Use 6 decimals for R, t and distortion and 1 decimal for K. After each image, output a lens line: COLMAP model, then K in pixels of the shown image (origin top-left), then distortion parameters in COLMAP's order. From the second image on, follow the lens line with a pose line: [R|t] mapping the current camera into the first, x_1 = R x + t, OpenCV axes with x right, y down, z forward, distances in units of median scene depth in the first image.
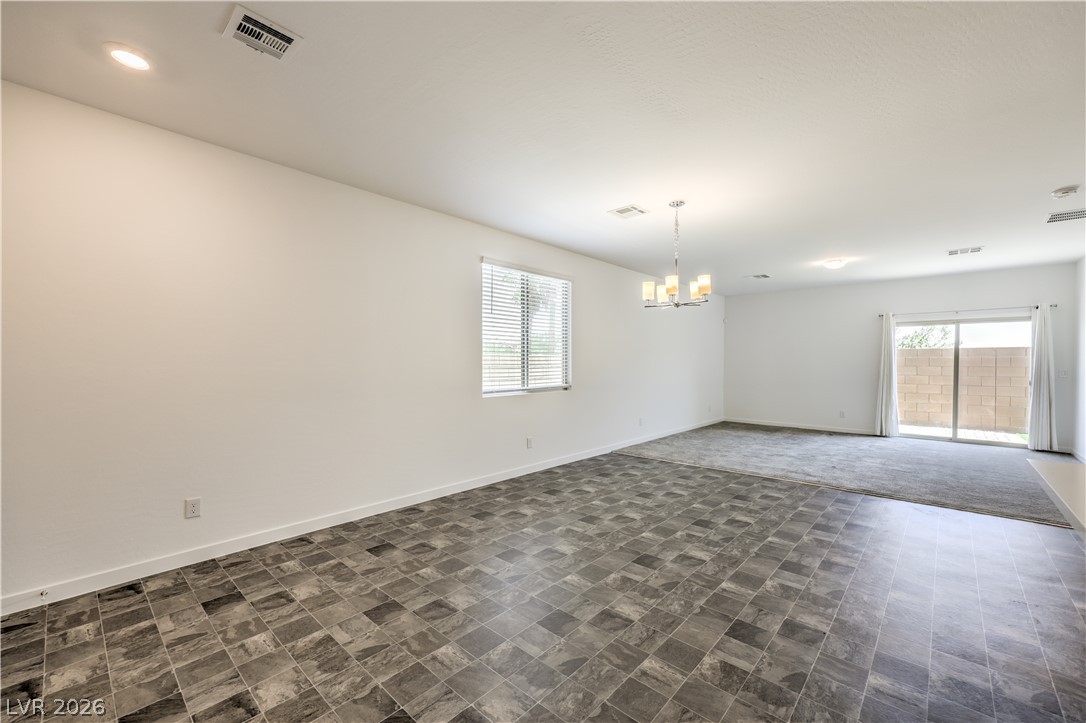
lens RADIAL K [[446.0, 0, 533.3], [0, 446.0, 363.1], [0, 0, 1]] dist [0.002229, 0.001467]
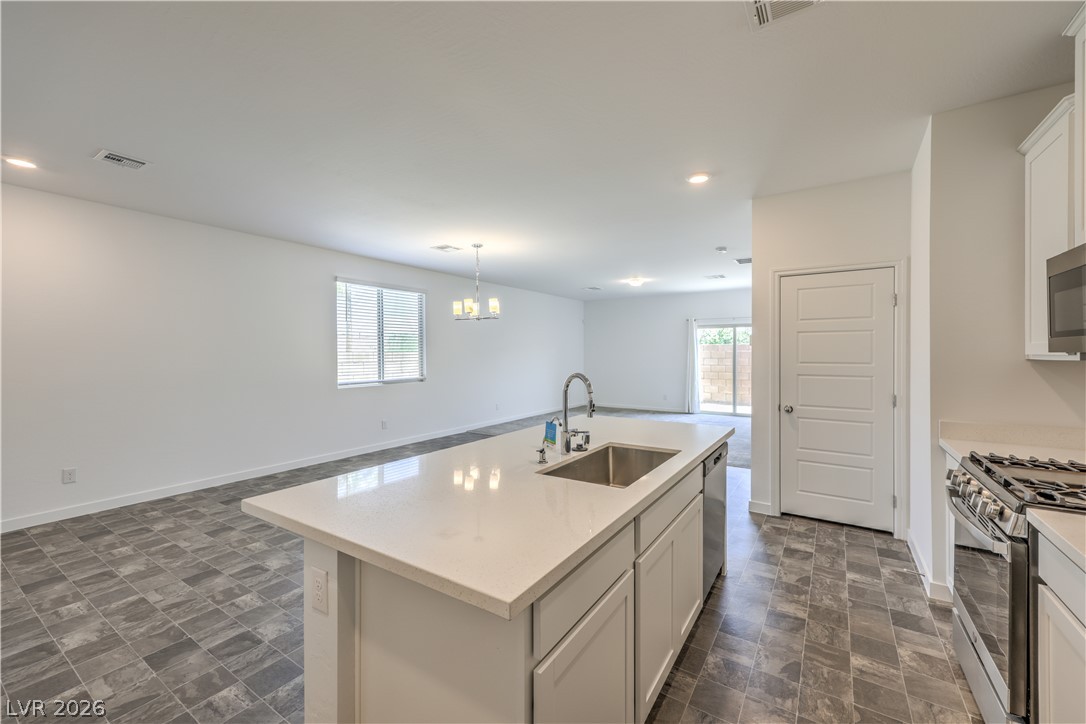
lens RADIAL K [[436.7, 0, 541.8], [0, 436.7, 360.6], [0, 0, 1]] dist [0.000011, 0.000495]
pose [[0.983784, -0.009020, 0.179130, 0.232751], [0.006532, 0.999874, 0.014476, -0.016275], [-0.179238, -0.013071, 0.983719, -0.311169]]
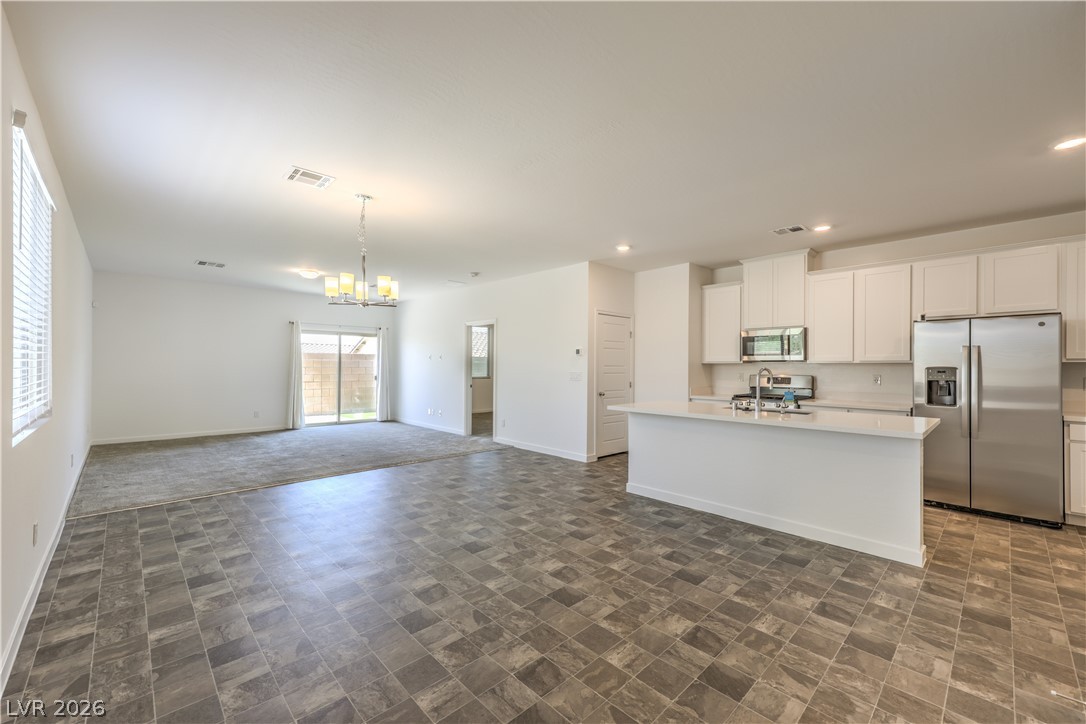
lens RADIAL K [[436.7, 0, 559.8], [0, 436.7, 360.2], [0, 0, 1]] dist [0.000011, 0.000495]
pose [[0.038625, 0.008157, 0.999220, -0.504398], [0.002636, 0.999962, -0.008265, -0.001259], [-0.999250, 0.002953, 0.038602, 0.472721]]
